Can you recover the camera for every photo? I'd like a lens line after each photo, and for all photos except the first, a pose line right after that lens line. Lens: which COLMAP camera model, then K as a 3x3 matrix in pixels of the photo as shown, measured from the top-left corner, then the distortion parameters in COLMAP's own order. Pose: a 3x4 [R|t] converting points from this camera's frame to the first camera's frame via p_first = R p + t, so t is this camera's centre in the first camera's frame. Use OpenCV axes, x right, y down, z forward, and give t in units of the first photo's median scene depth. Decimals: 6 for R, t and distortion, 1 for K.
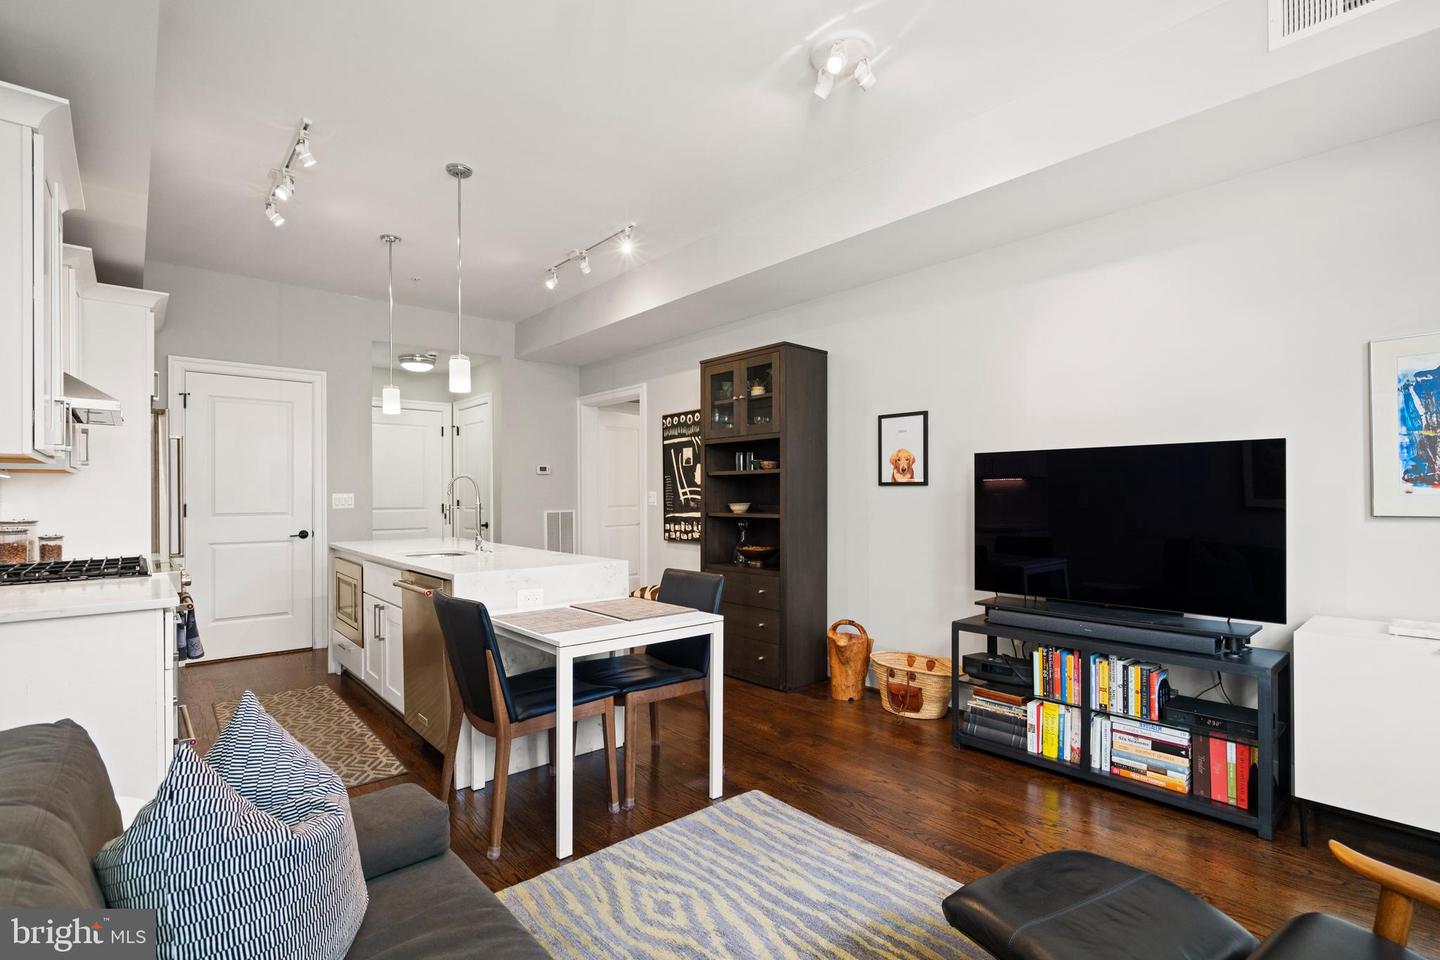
lens RADIAL K [[669.4, 0, 713.2], [0, 669.4, 496.0], [0, 0, 1]] dist [-0.005512, 0.002437]
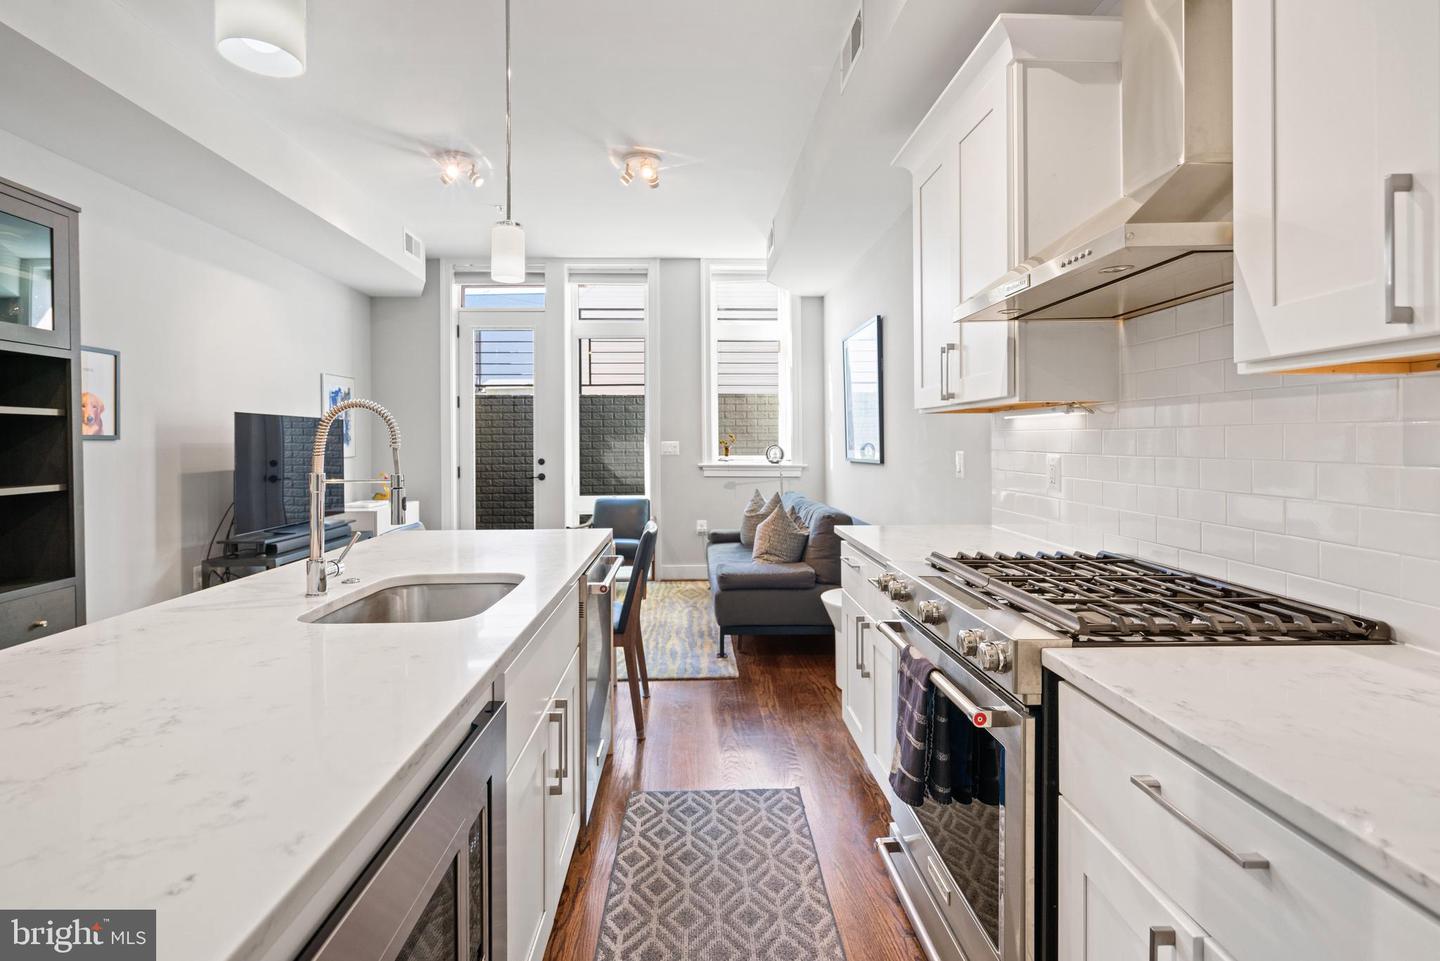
lens RADIAL K [[669.4, 0, 706.6], [0, 669.4, 430.6], [0, 0, 1]] dist [-0.005512, 0.002437]
pose [[-0.767430, 0.018099, 0.640878, -0.771861], [0.011317, 0.999828, -0.014685, -0.006910], [-0.641033, -0.004017, -0.767503, 1.141871]]
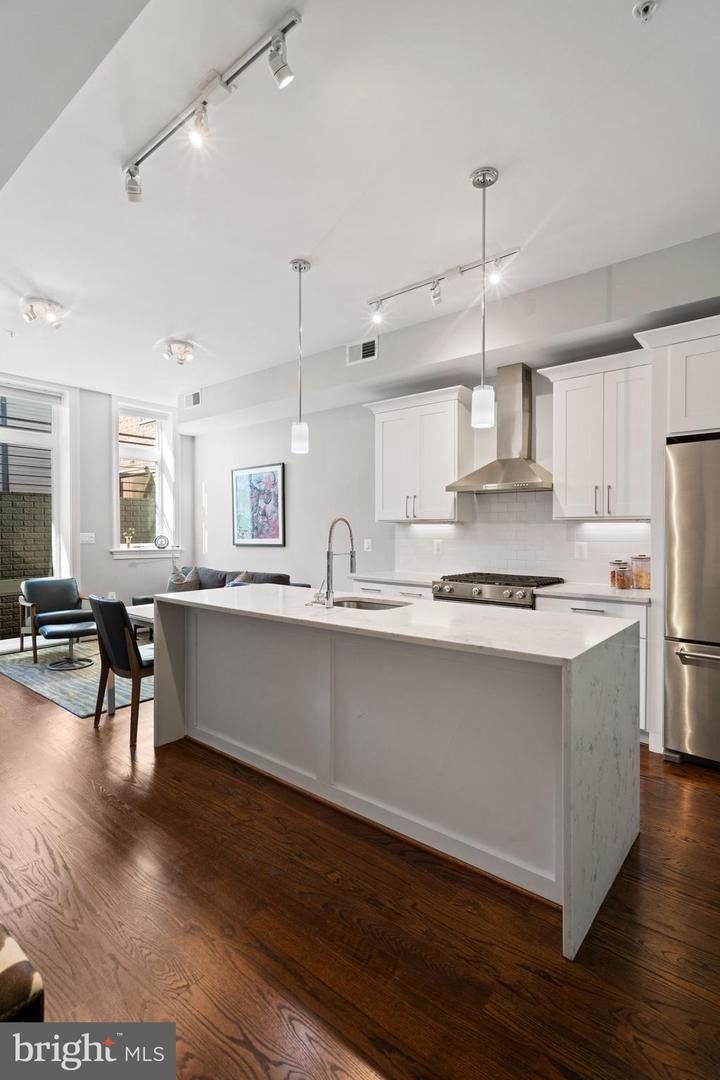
lens RADIAL K [[527.1, 0, 364.1], [0, 527.1, 538.0], [0, 0, 1]] dist [-0.000066, -0.000371]
pose [[-0.987528, 0.004944, -0.157368, -0.294072], [0.002227, 0.999845, 0.017437, -0.015852], [0.157430, 0.016869, -0.987386, 1.663945]]
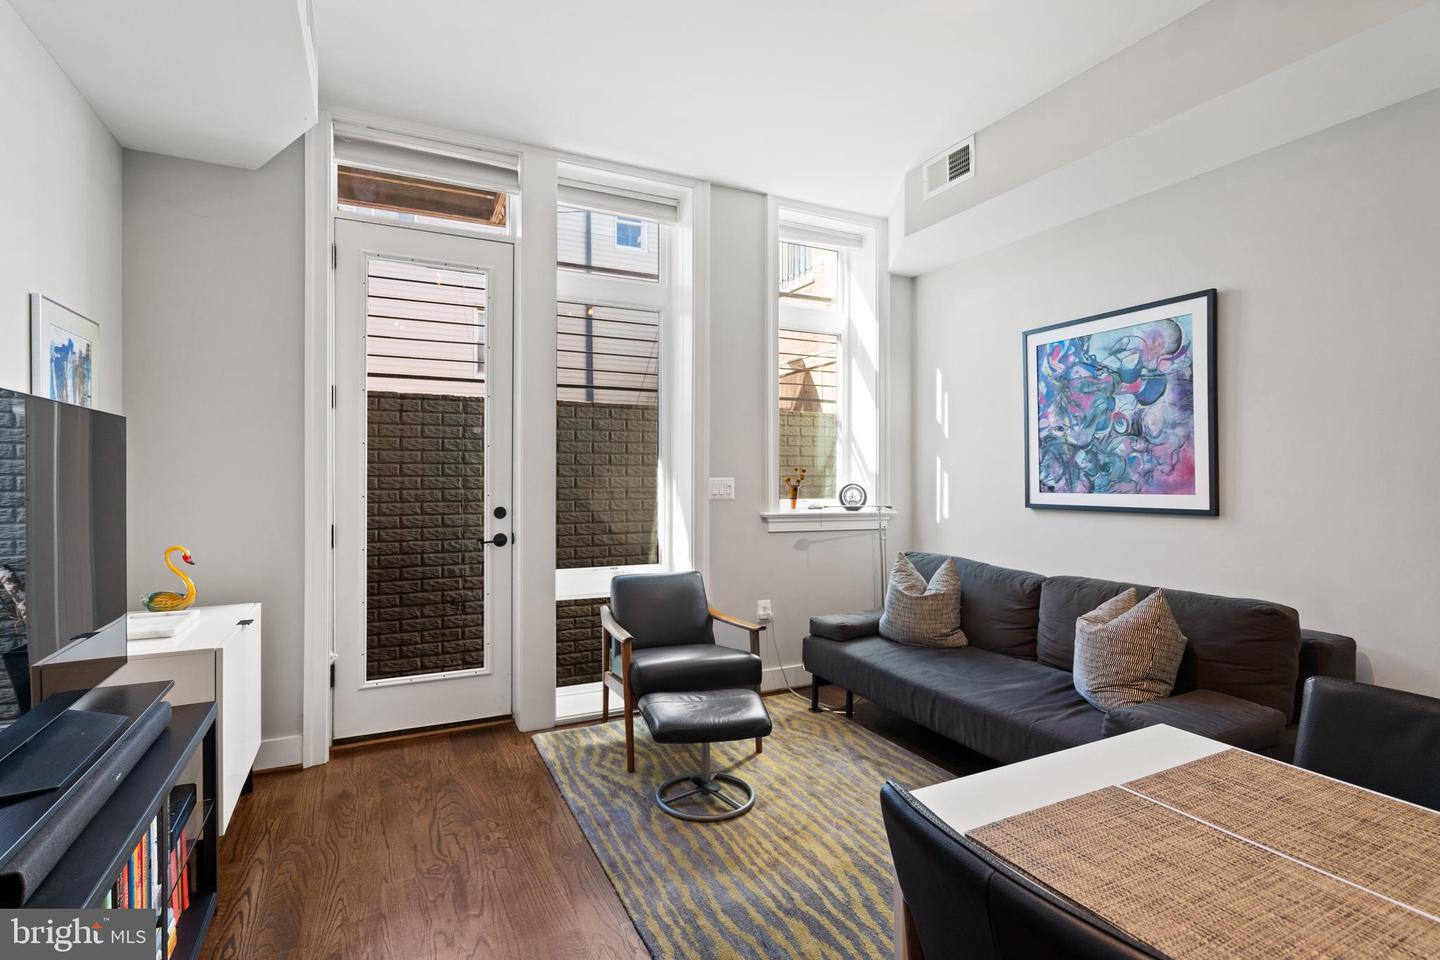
lens RADIAL K [[702.8, 0, 715.2], [0, 702.8, 470.1], [0, 0, 1]] dist [-0.000066, -0.000371]
pose [[-0.964671, 0.001682, 0.263452, 0.003277], [0.001521, 0.999999, -0.000814, -0.015445], [-0.263453, -0.000385, -0.964672, 0.994344]]
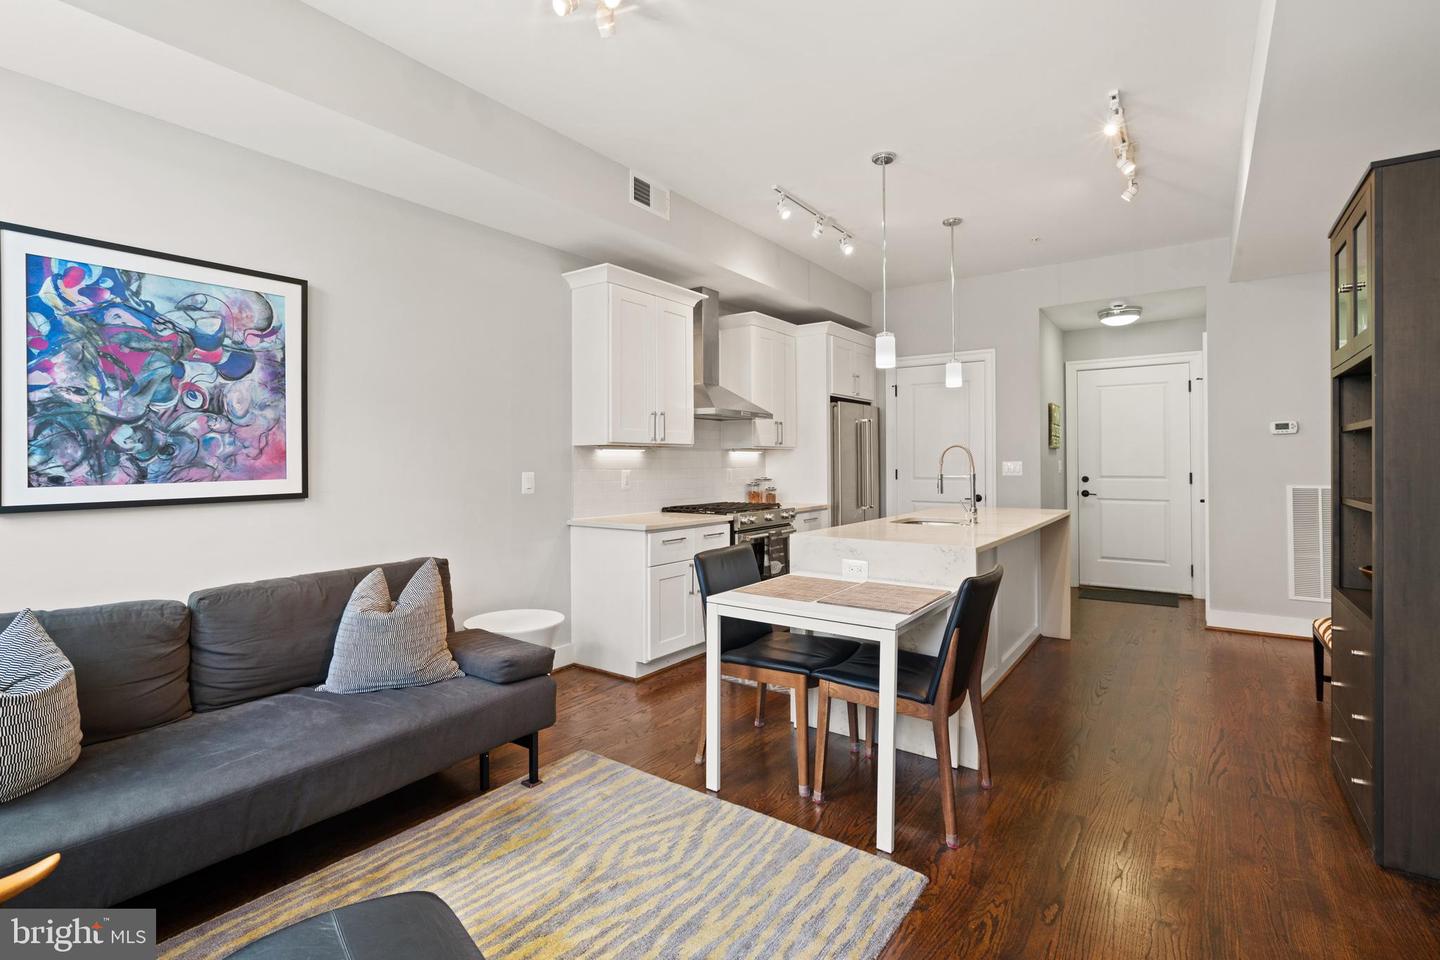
lens RADIAL K [[669.4, 0, 709.3], [0, 669.4, 456.5], [0, 0, 1]] dist [-0.005512, 0.002437]
pose [[0.221209, -0.004371, -0.975217, 0.498376], [0.000351, 0.999990, -0.004402, -0.009212], [0.975226, 0.000631, 0.221208, 0.422928]]
